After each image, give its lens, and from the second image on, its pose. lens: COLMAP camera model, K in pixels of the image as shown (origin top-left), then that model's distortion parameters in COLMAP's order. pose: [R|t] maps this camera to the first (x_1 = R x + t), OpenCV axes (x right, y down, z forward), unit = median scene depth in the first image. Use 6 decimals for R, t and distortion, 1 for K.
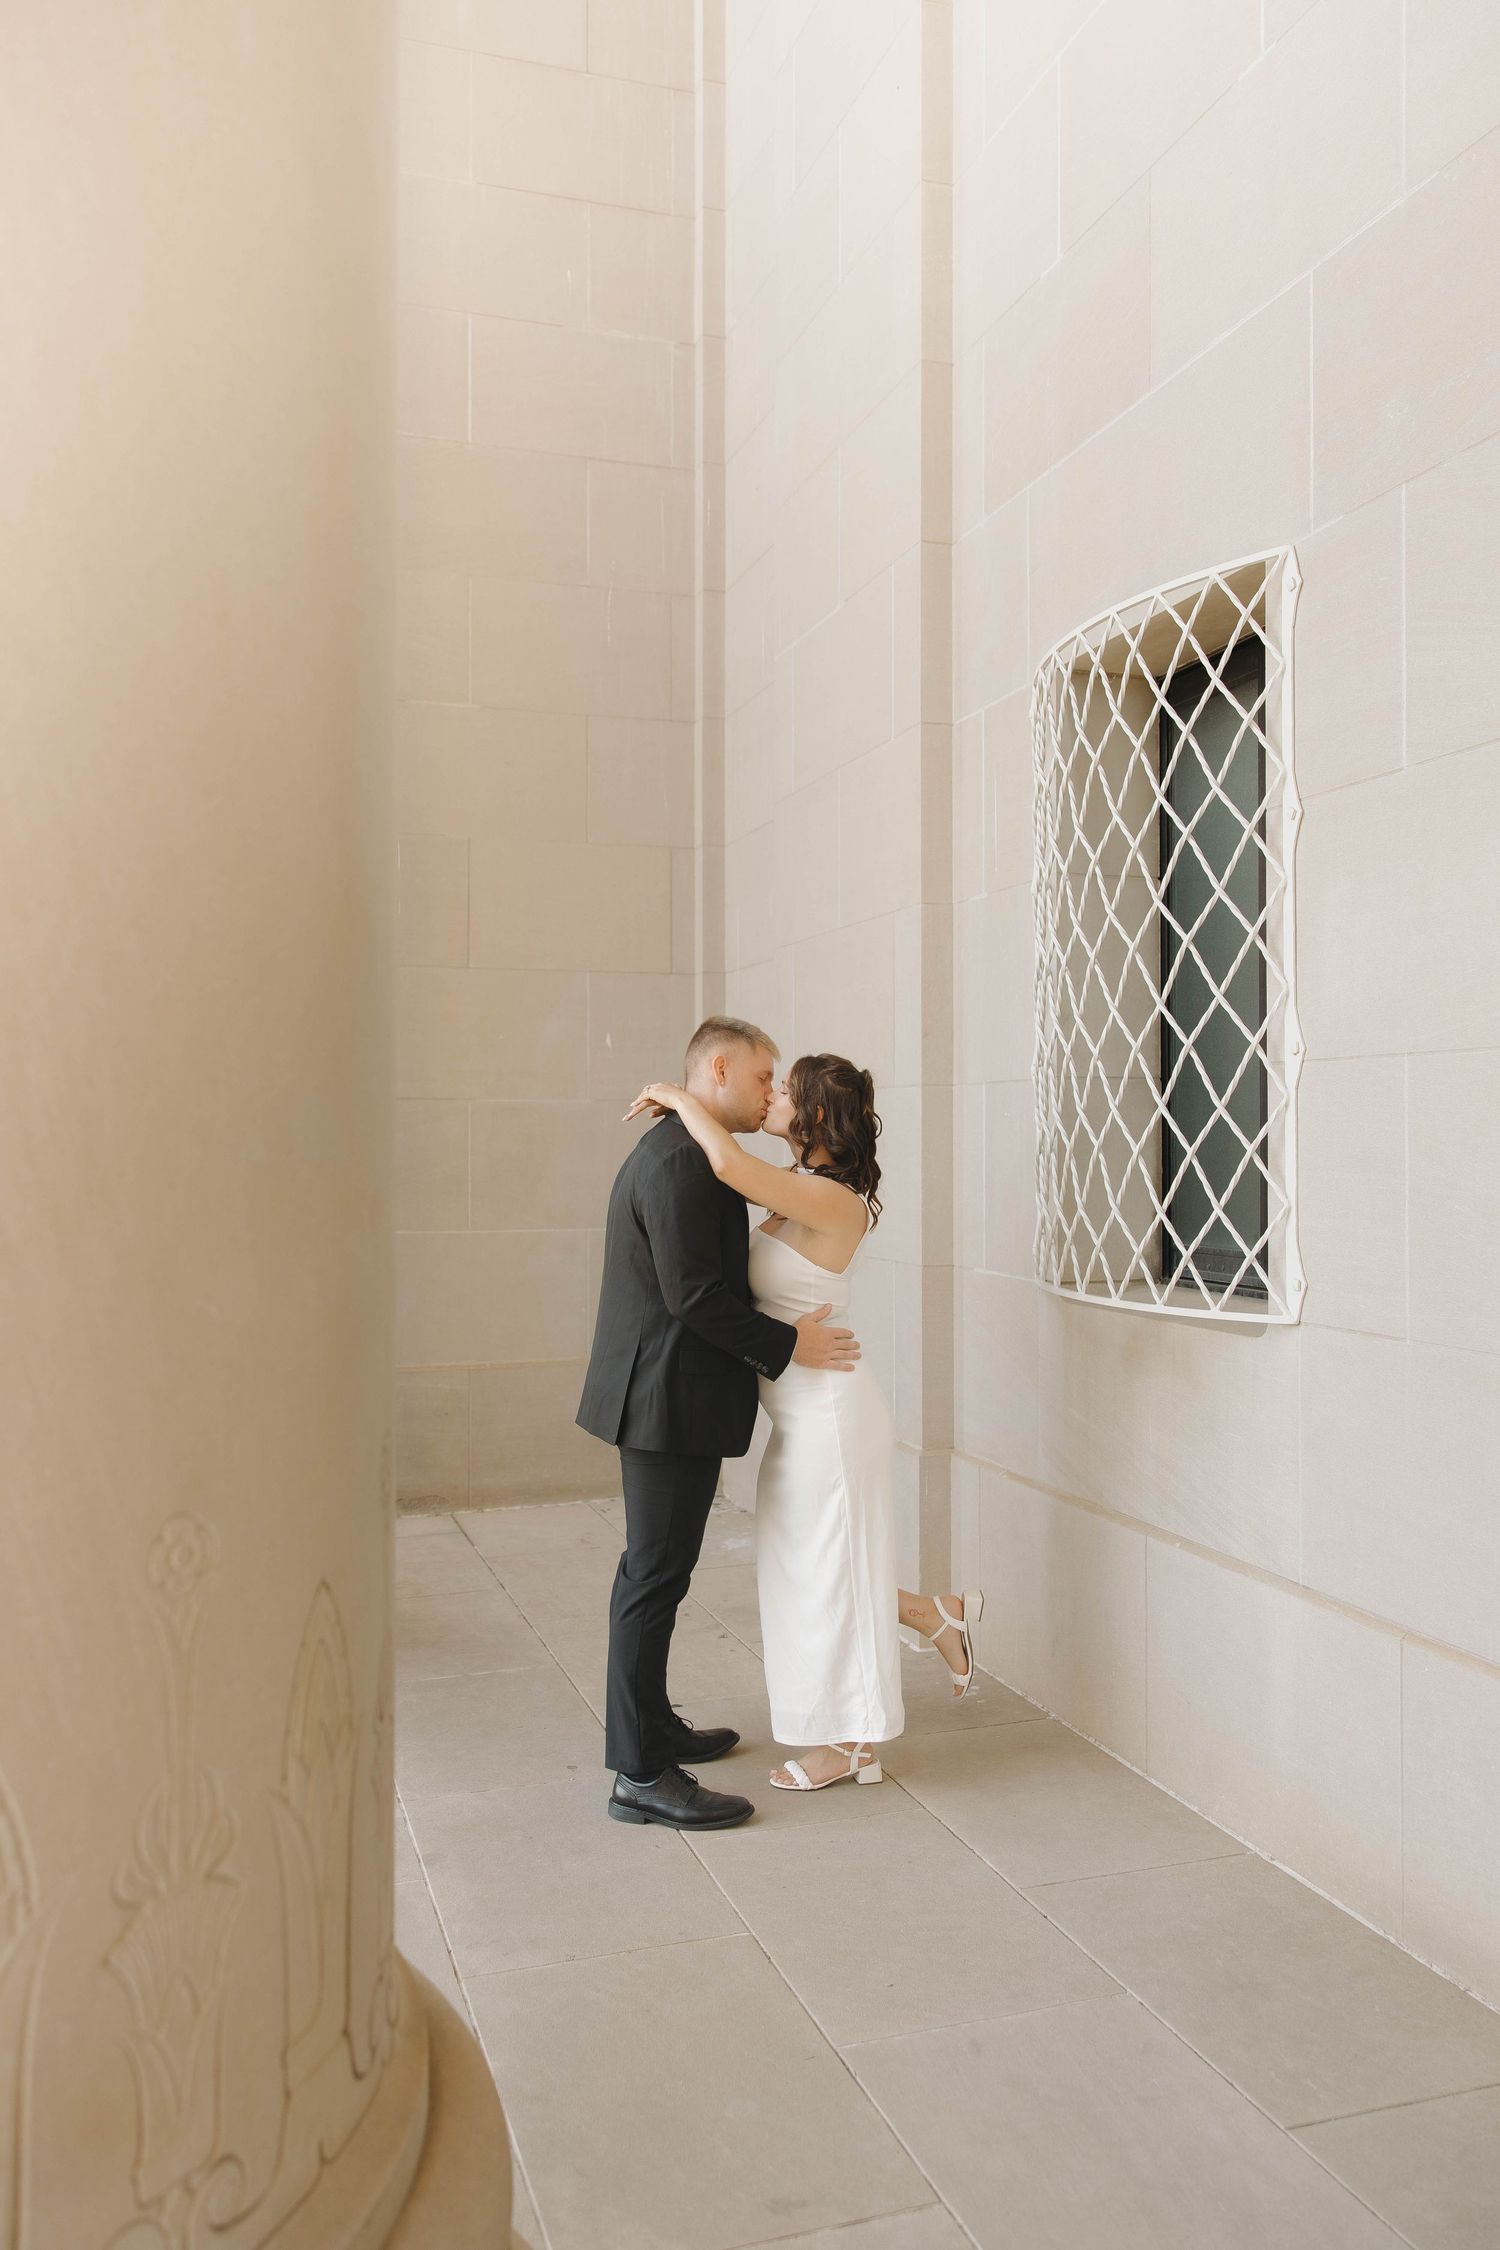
lens RADIAL K [[1789.0, 0, 749.0], [0, 1789.0, 1108.9], [0, 0, 1]] dist [0.007078, -0.009160]
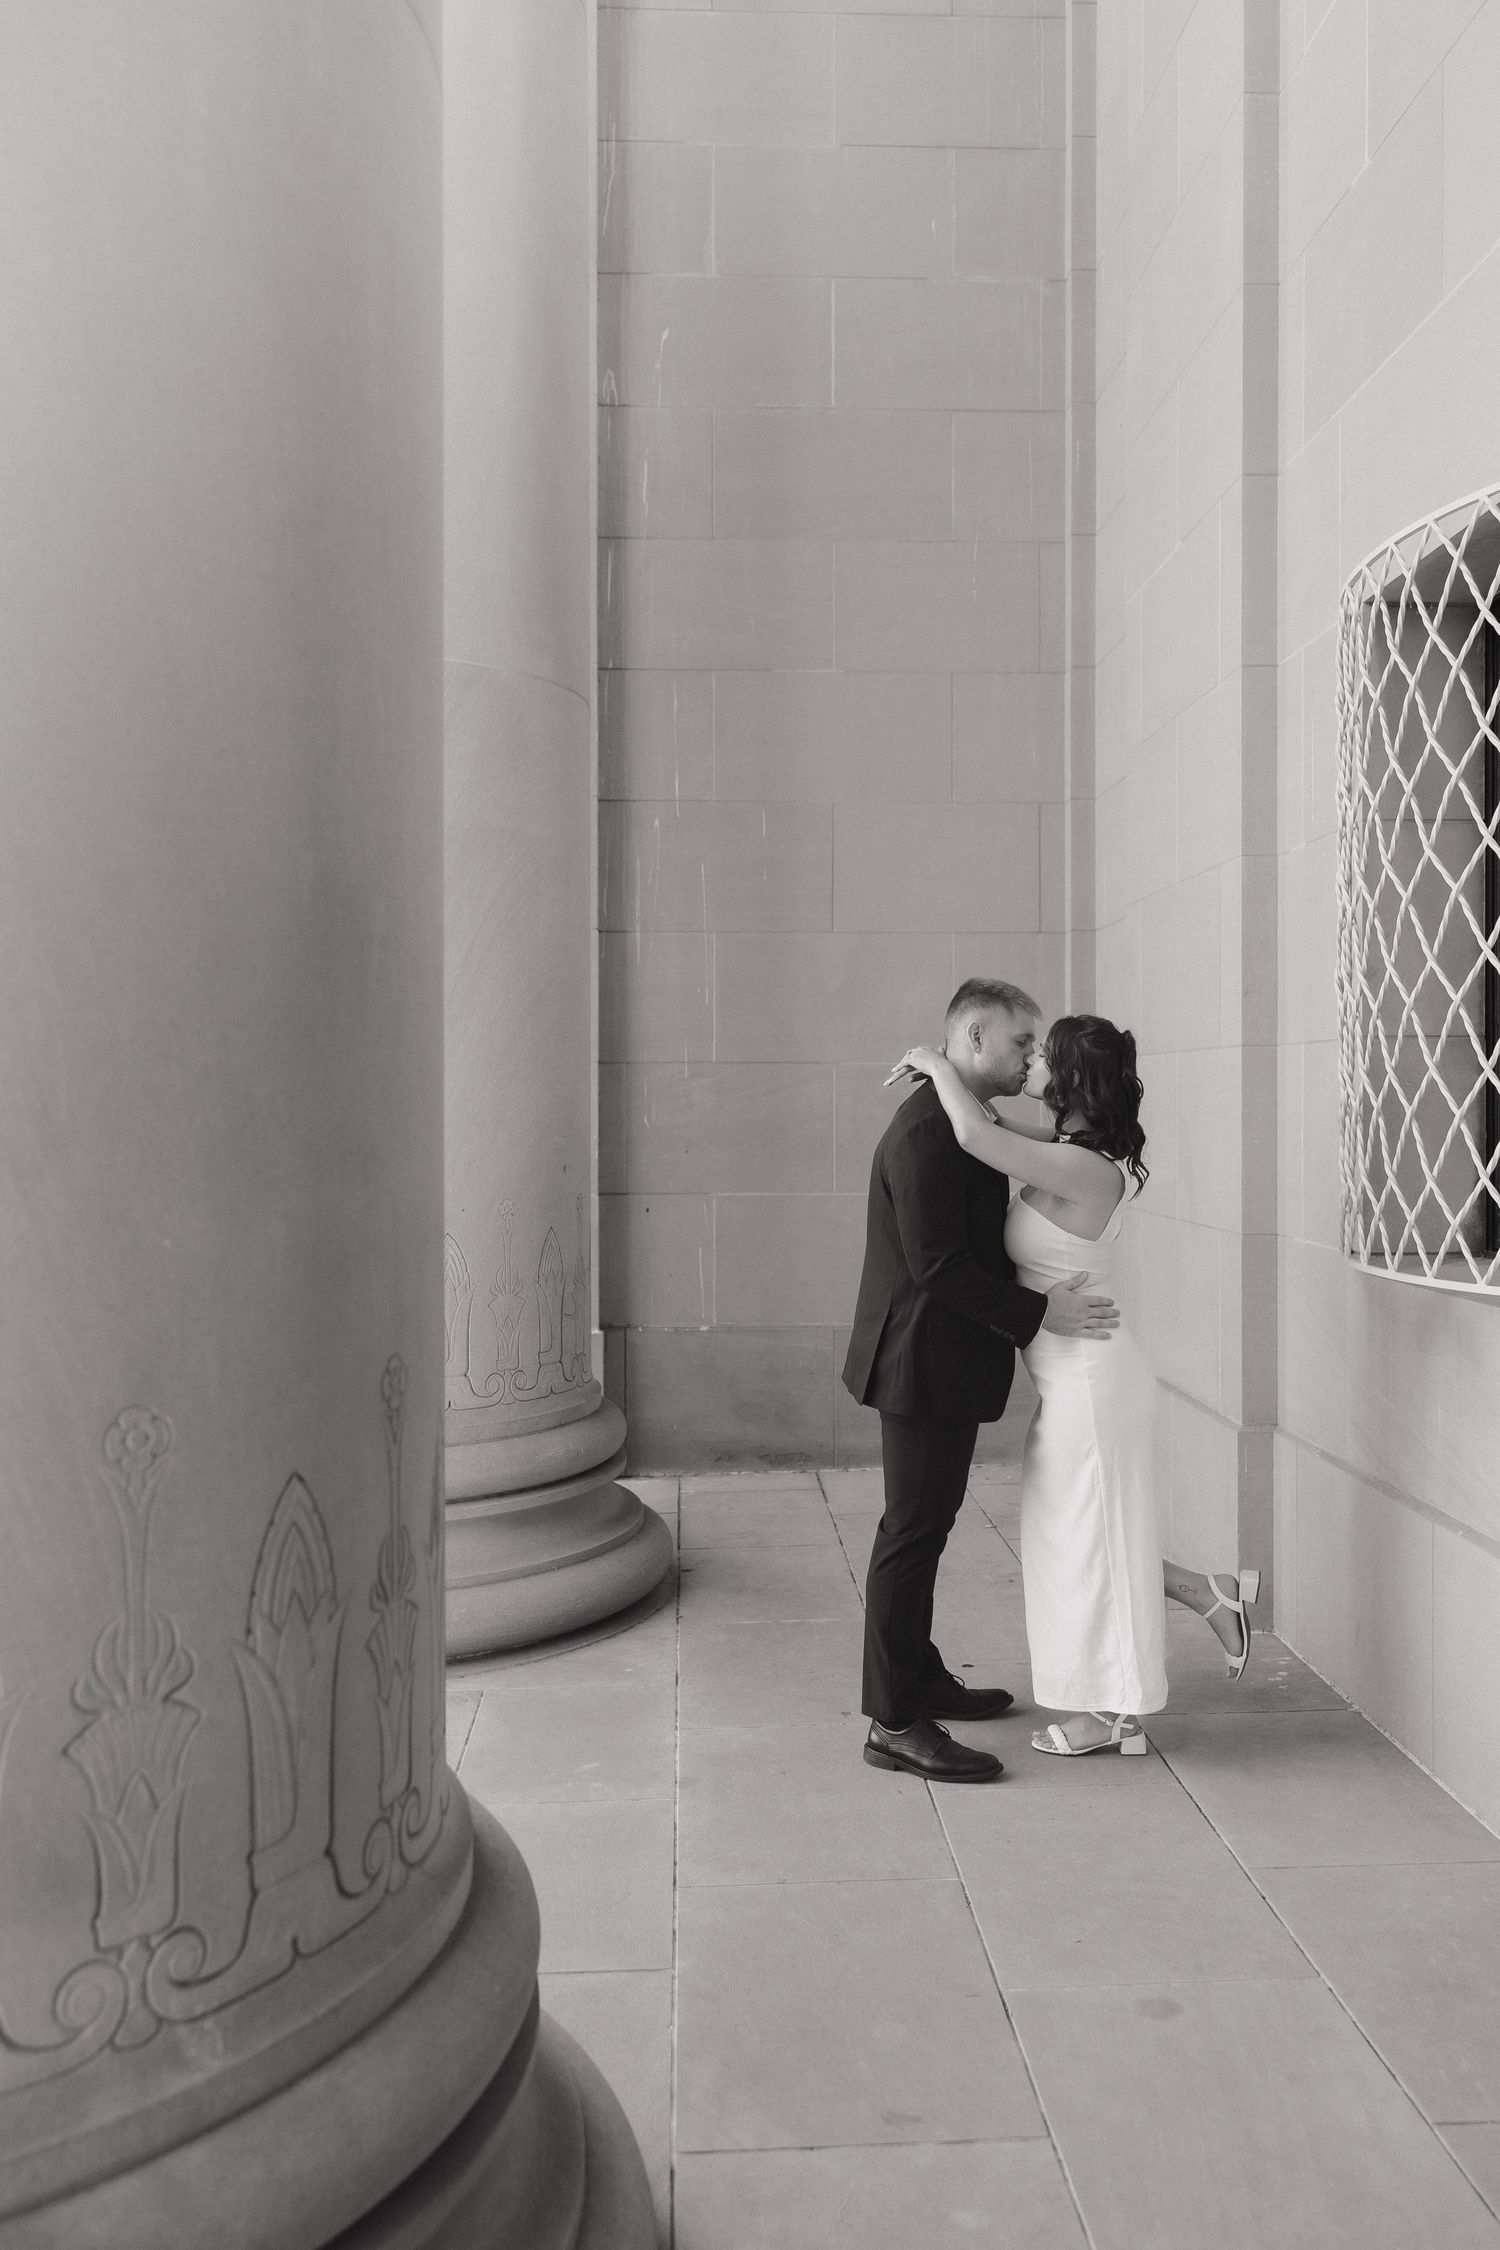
lens RADIAL K [[1866.7, 0, 754.4], [0, 1866.7, 1100.7], [0, 0, 1]] dist [0.000821, 0.002946]
pose [[0.962818, -0.000416, -0.270149, 0.146092], [0.004861, 0.999864, 0.015784, -0.001282], [0.270106, -0.016510, 0.962689, -0.042054]]
